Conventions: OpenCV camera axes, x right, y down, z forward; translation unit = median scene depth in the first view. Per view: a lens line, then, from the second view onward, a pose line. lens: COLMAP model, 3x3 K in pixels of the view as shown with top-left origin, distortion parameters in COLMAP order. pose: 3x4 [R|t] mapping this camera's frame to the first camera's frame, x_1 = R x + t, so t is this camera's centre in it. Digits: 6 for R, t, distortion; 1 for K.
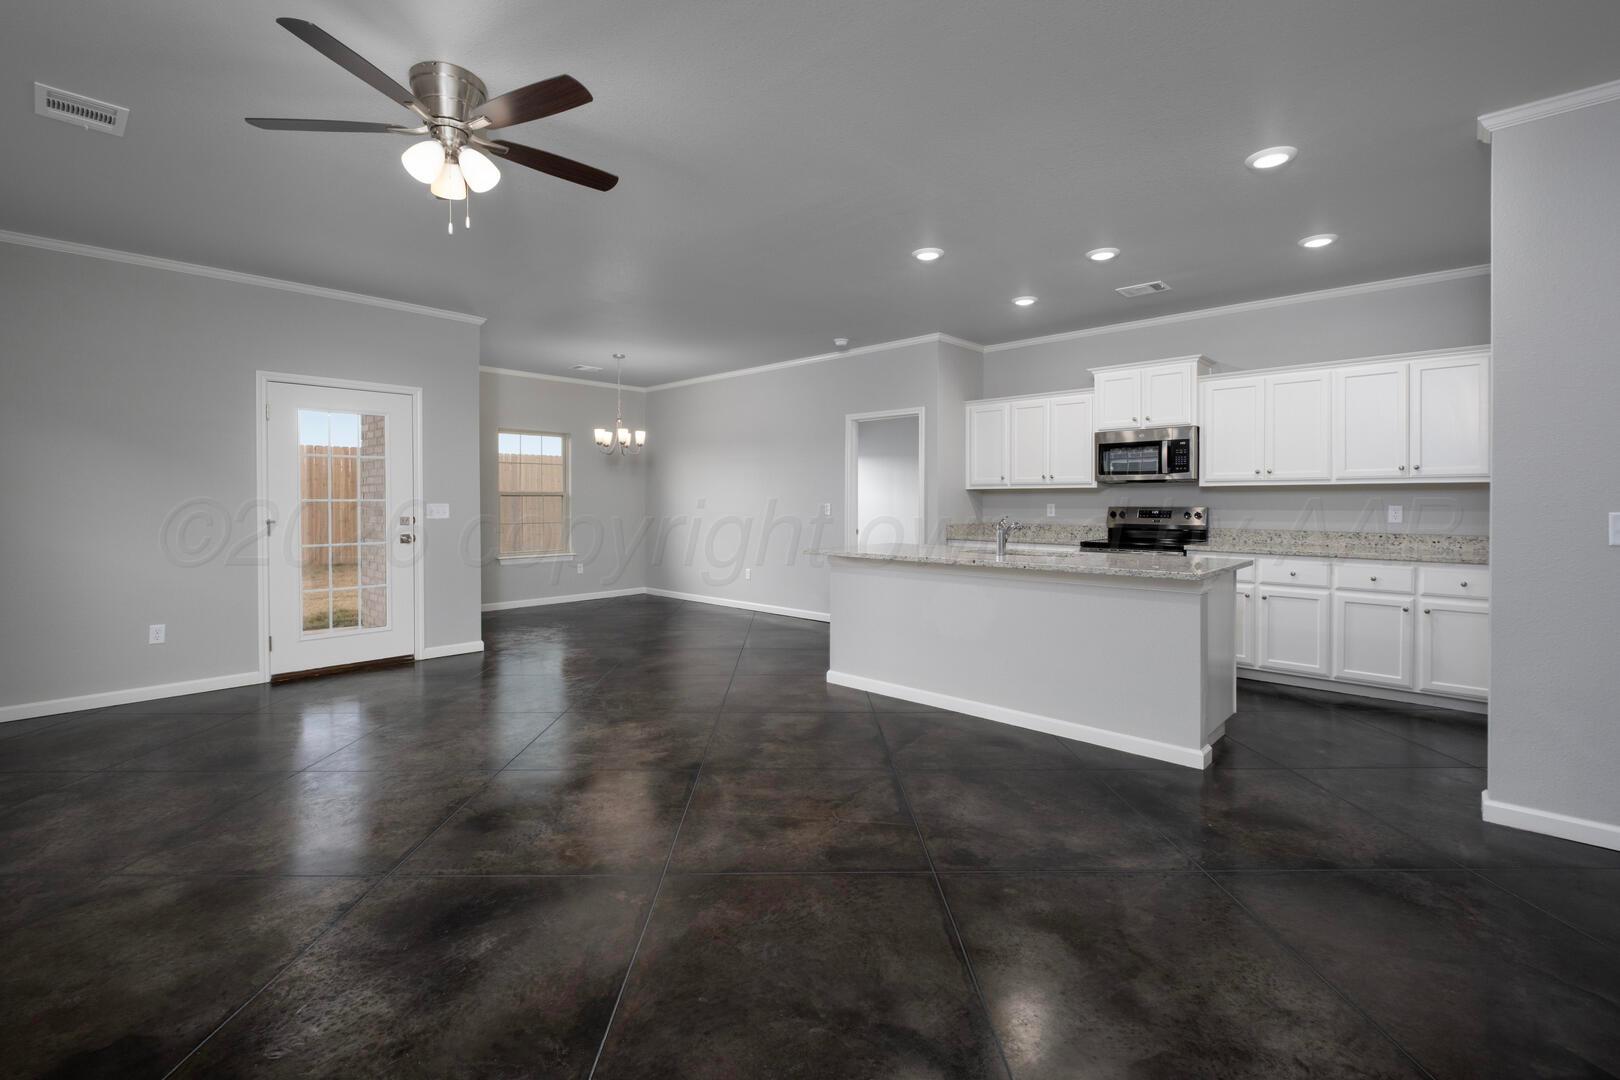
lens RADIAL K [[710.2, 0, 811.8], [0, 710.2, 508.7], [0, 0, 1]] dist [-0.000777, -0.000337]
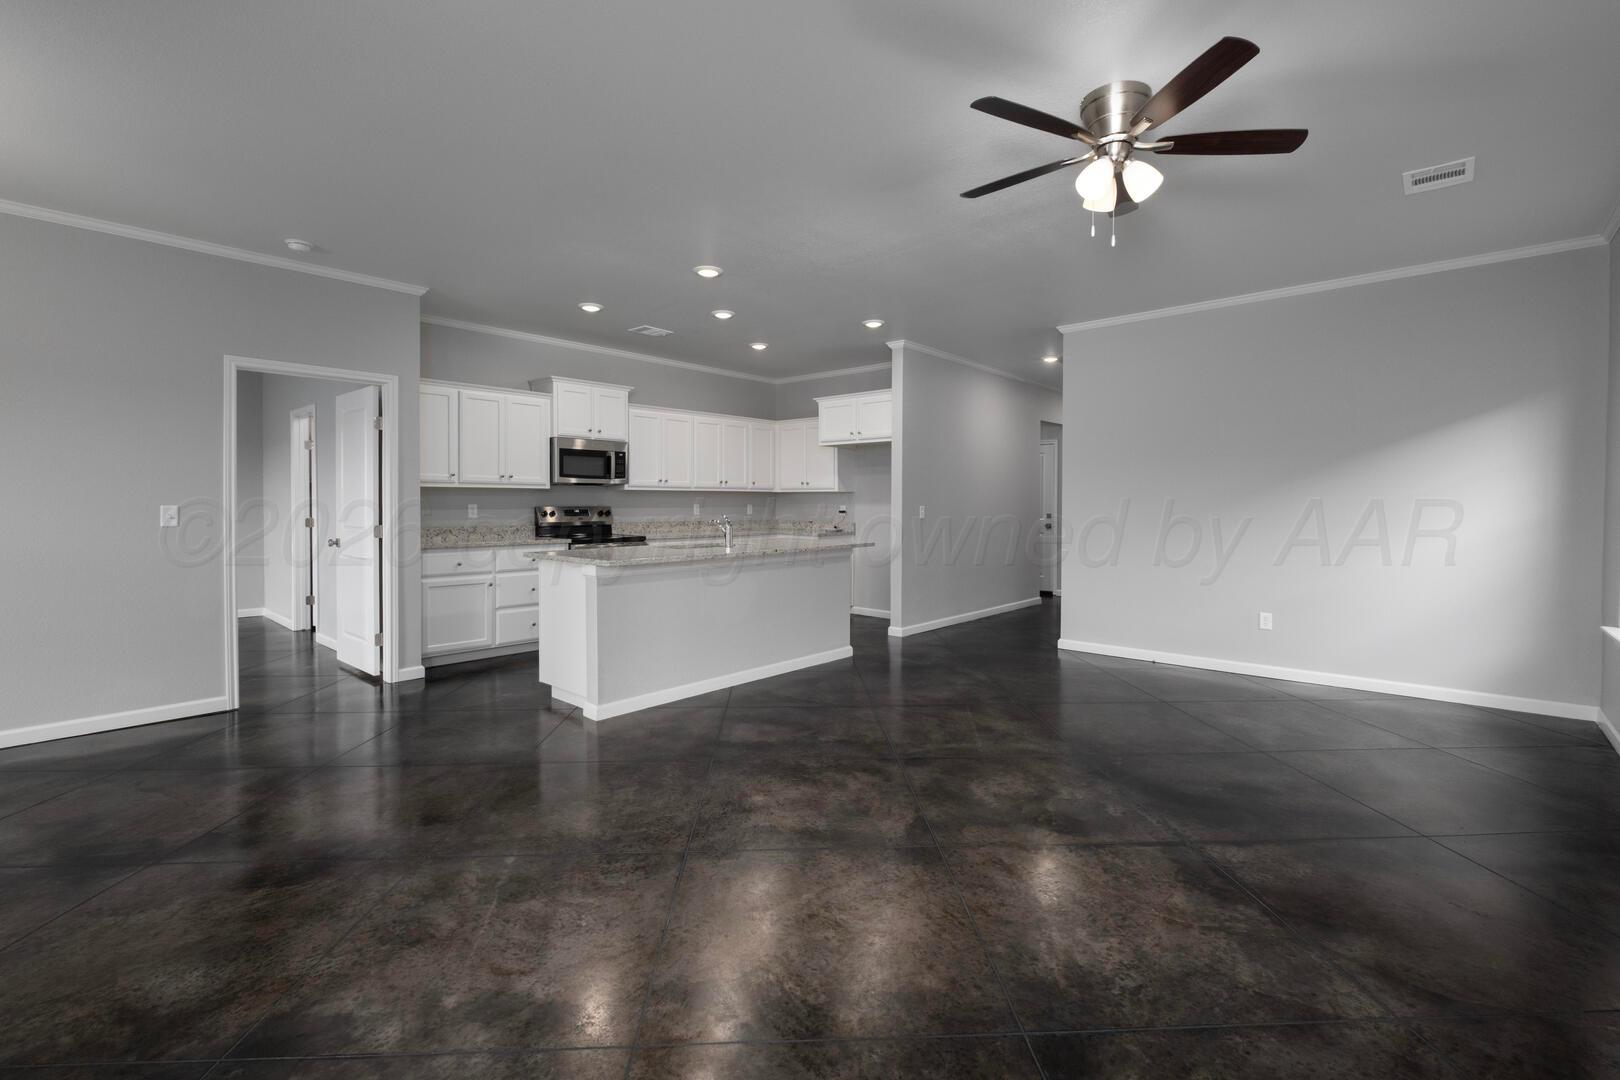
lens RADIAL K [[710.2, 0, 811.8], [0, 710.2, 508.7], [0, 0, 1]] dist [-0.000777, -0.000337]
pose [[-0.015678, -0.009858, 0.999828, -0.761447], [0.009092, 0.999909, 0.010001, -0.008017], [-0.999836, 0.009248, -0.015587, 0.720068]]
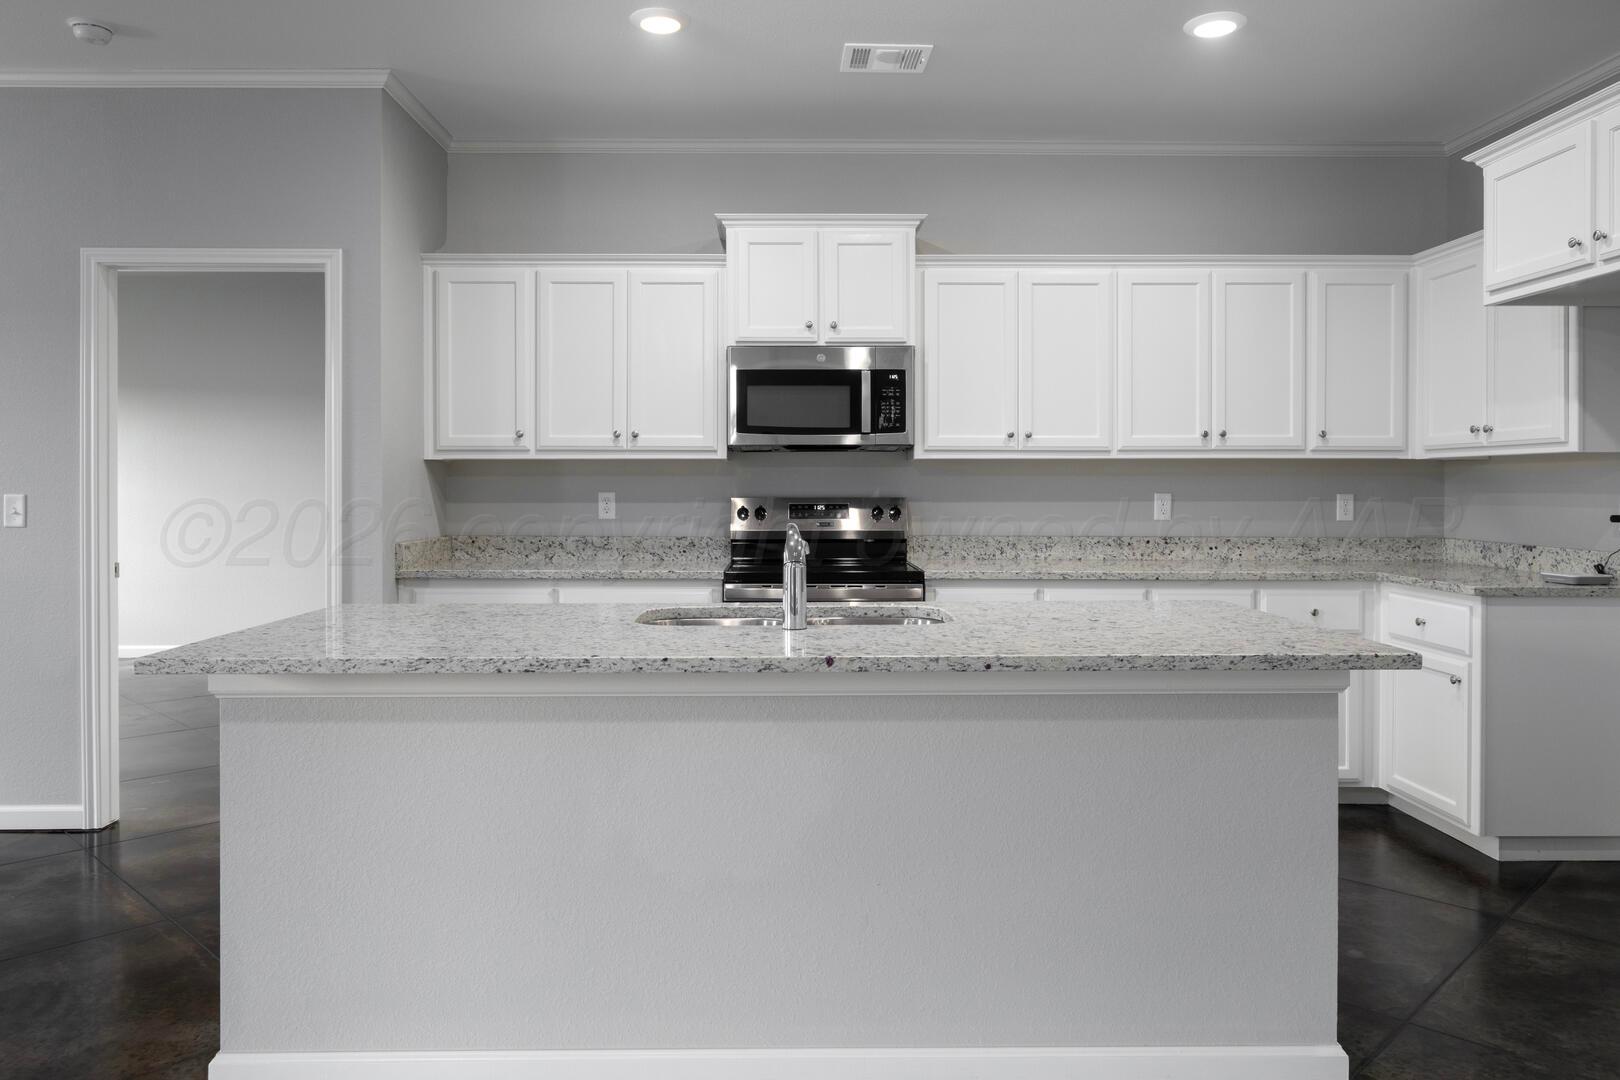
lens RADIAL K [[1104.5, 0, 809.2], [0, 1104.5, 494.2], [0, 0, 1]] dist [-0.003314, -0.000413]
pose [[0.727042, -0.003778, 0.686582, -0.094993], [0.007999, 0.999964, -0.002968, -0.003141], [-0.686546, 0.007649, 0.727046, 0.464288]]
